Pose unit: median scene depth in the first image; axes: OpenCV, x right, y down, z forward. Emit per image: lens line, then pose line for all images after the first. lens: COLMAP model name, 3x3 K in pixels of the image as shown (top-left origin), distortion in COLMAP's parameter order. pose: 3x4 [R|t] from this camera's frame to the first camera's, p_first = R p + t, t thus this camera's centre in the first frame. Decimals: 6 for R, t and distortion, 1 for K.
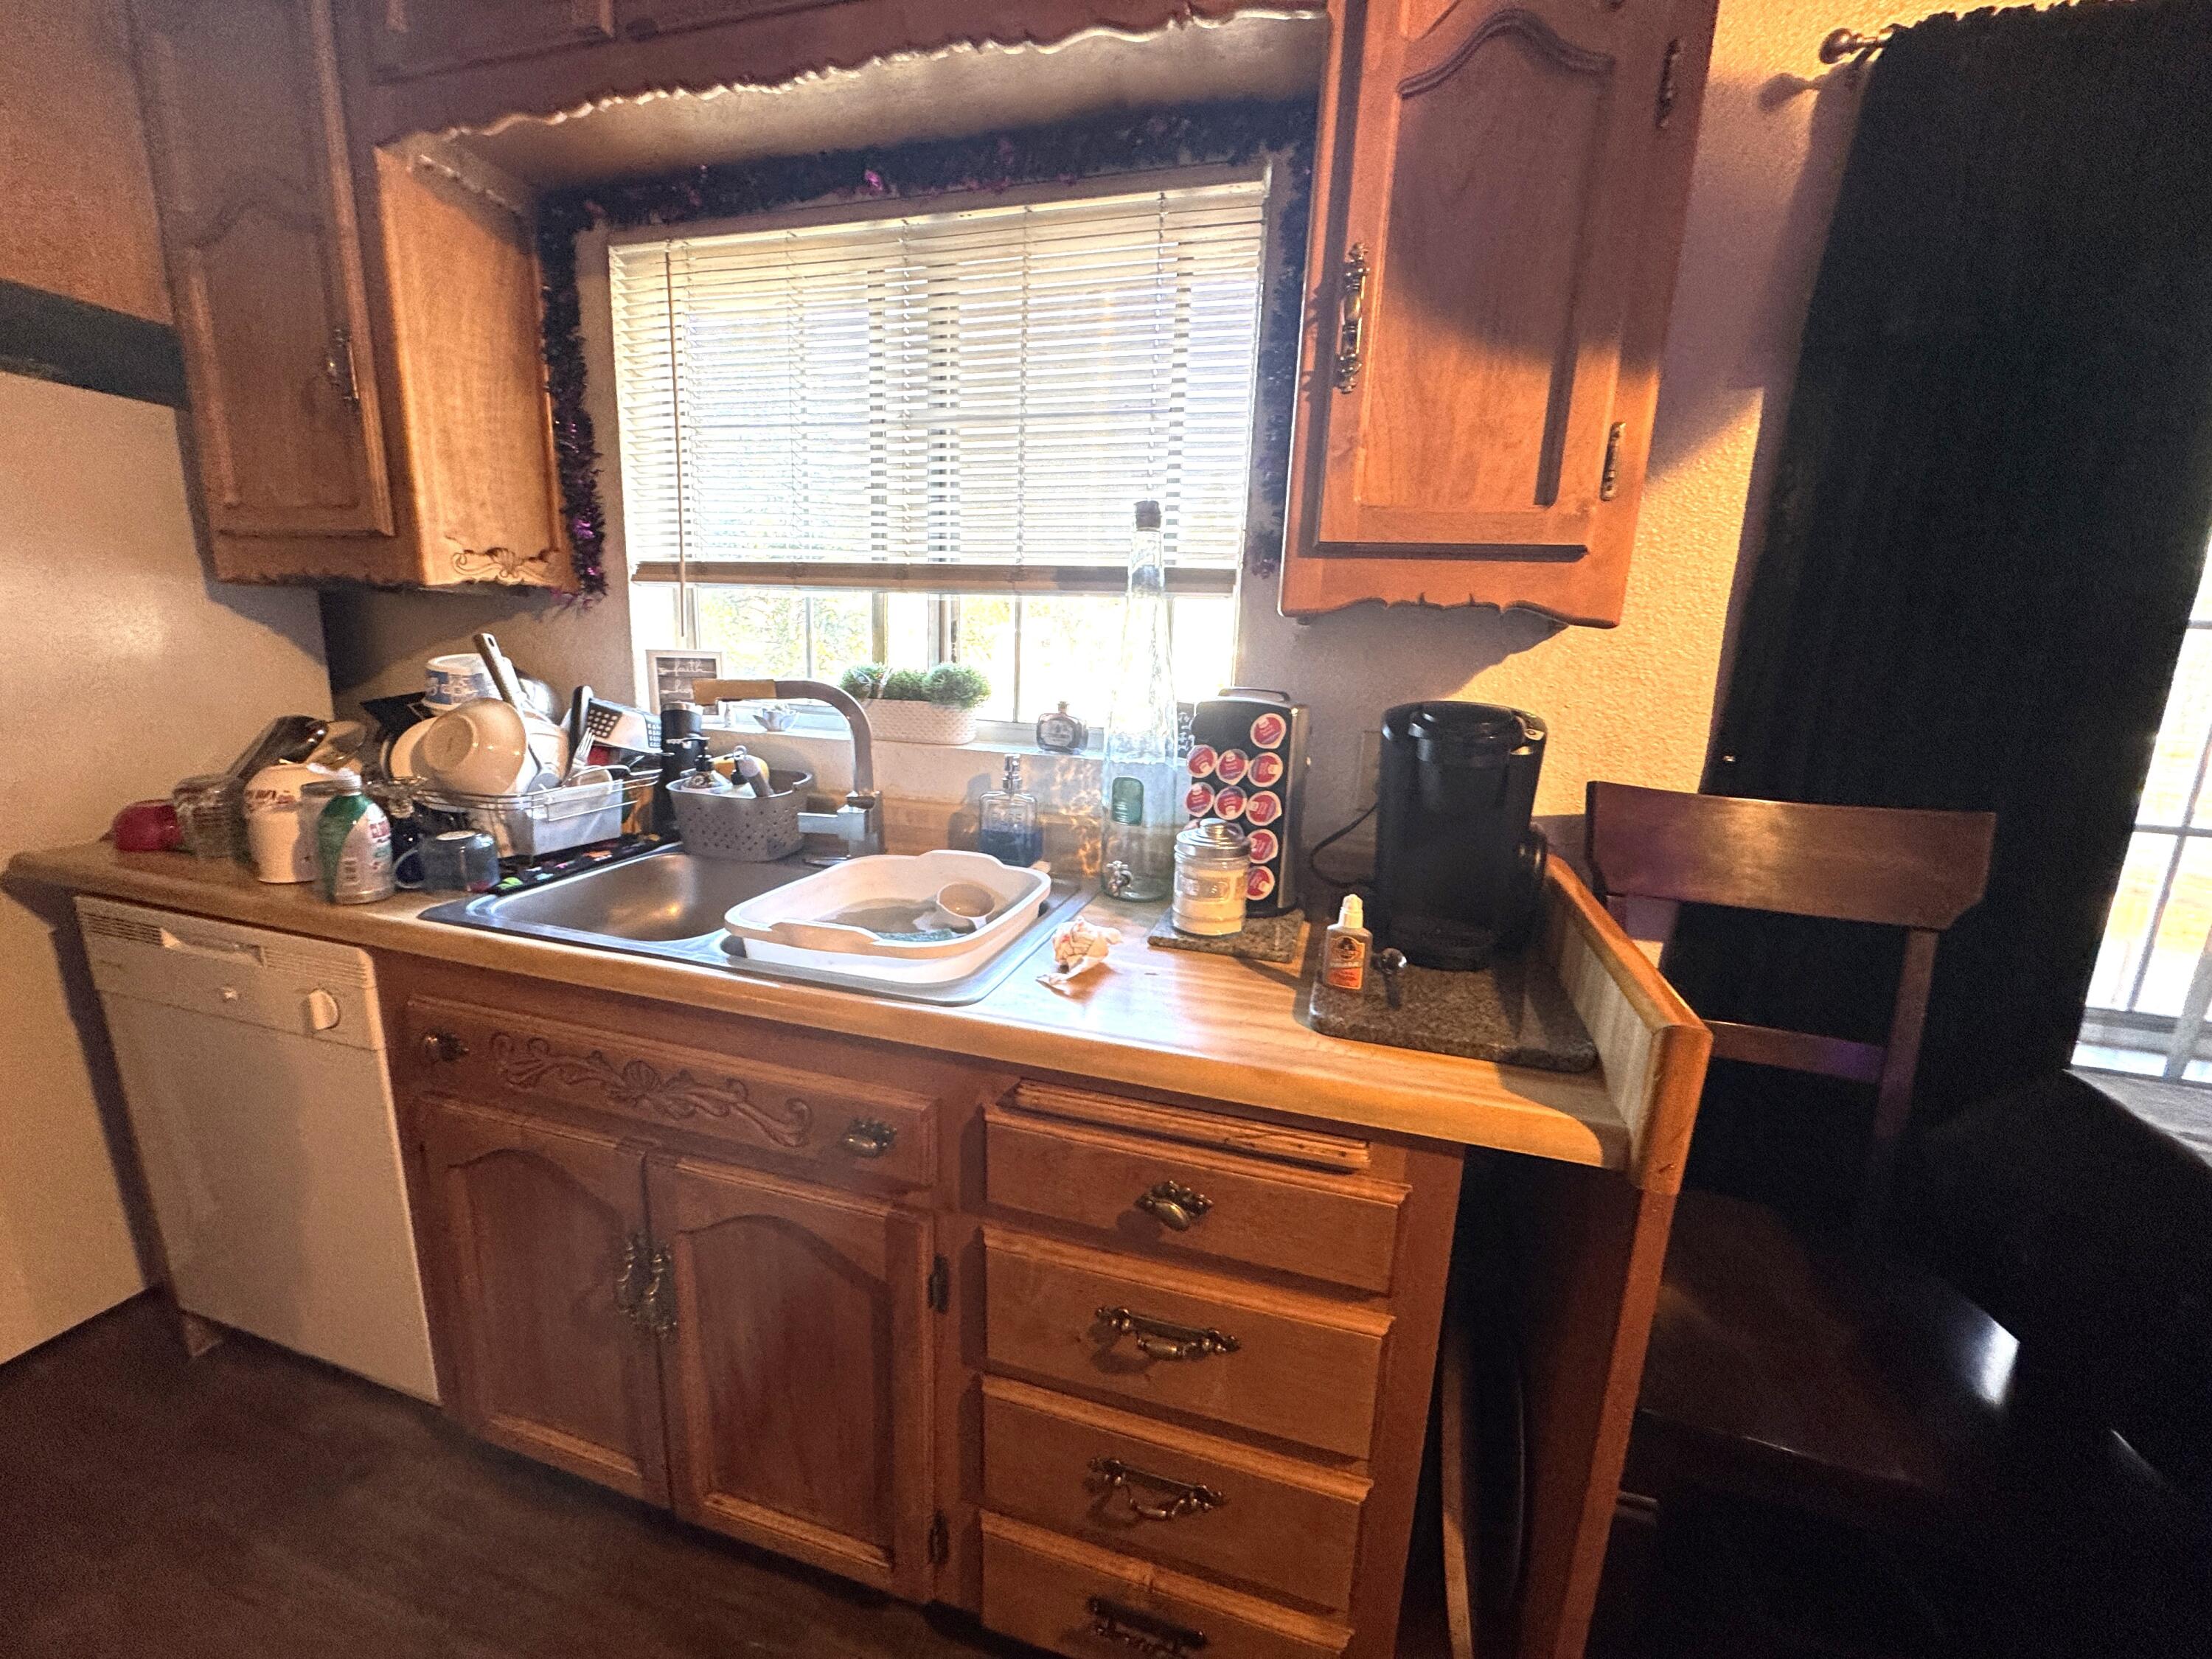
lens RADIAL K [[882.5, 0, 1102.9], [0, 882.5, 828.4], [0, 0, 1]] dist [-0.005113, 0.000831]
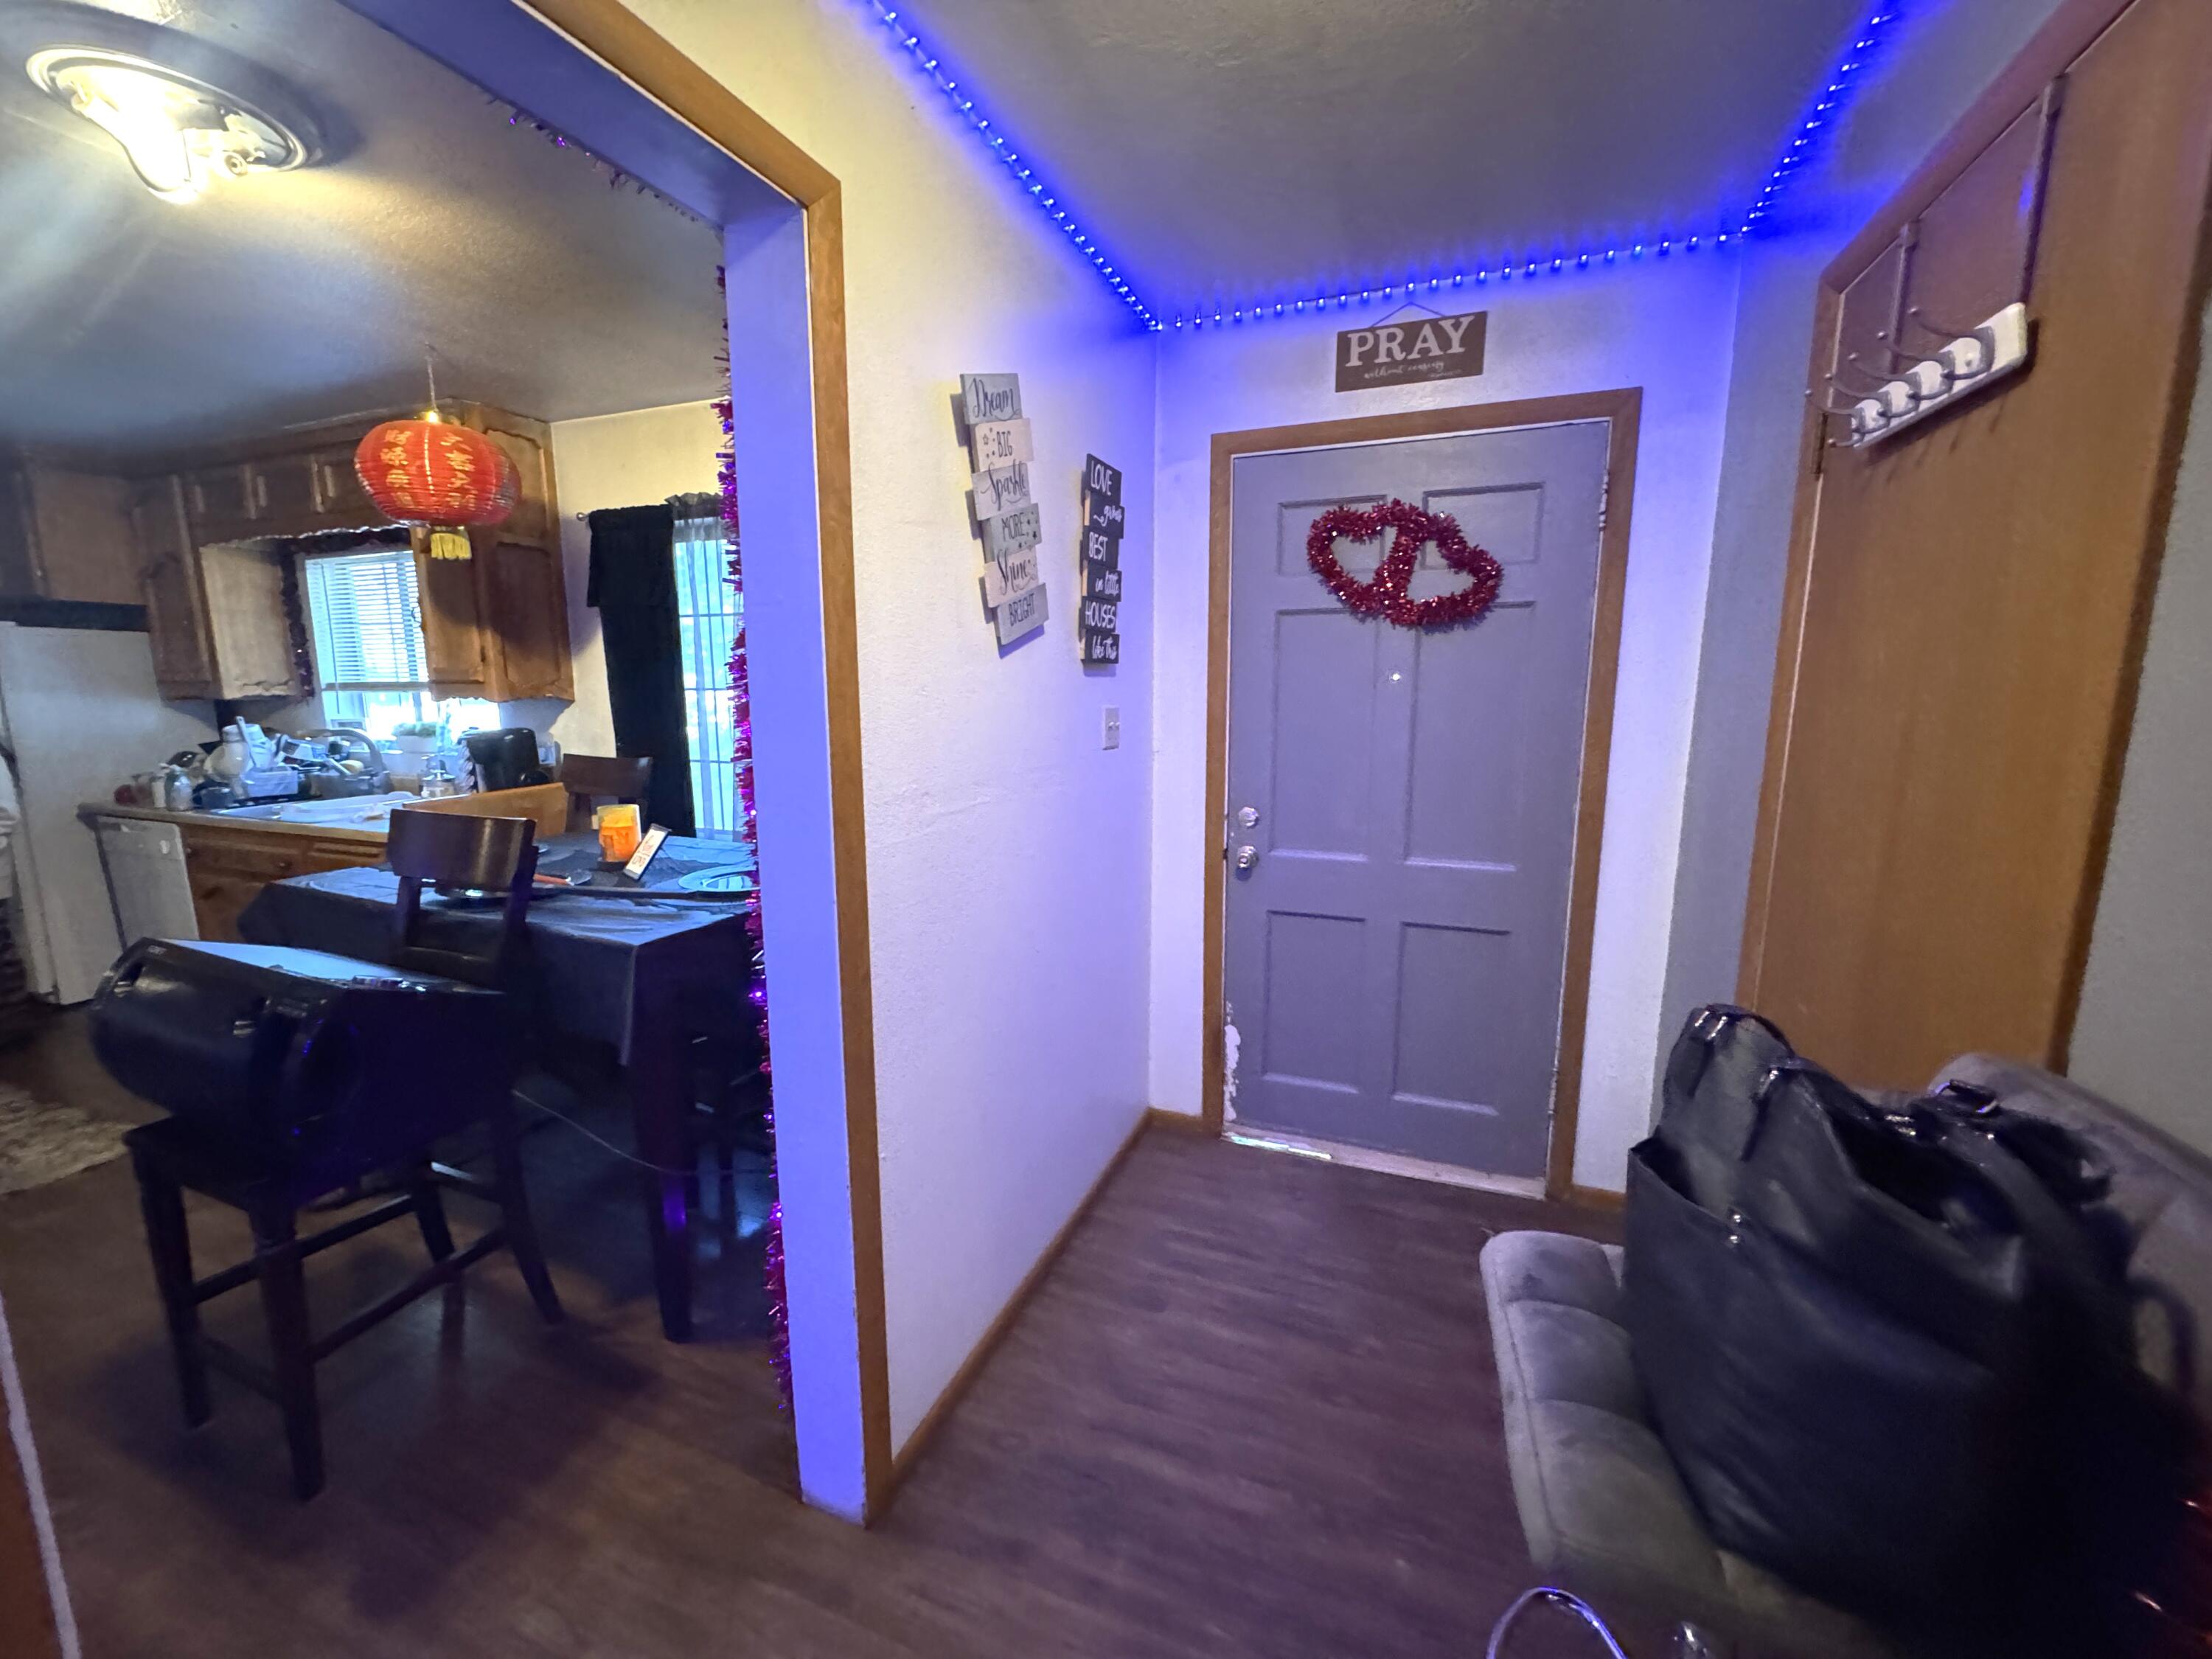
lens RADIAL K [[882.5, 0, 1099.2], [0, 882.5, 829.7], [0, 0, 1]] dist [-0.005113, 0.000831]
pose [[0.995276, -0.027076, -0.093236, 2.048606], [0.022727, 0.998618, -0.047394, 0.295471], [0.094391, 0.045051, 0.994515, -1.335038]]
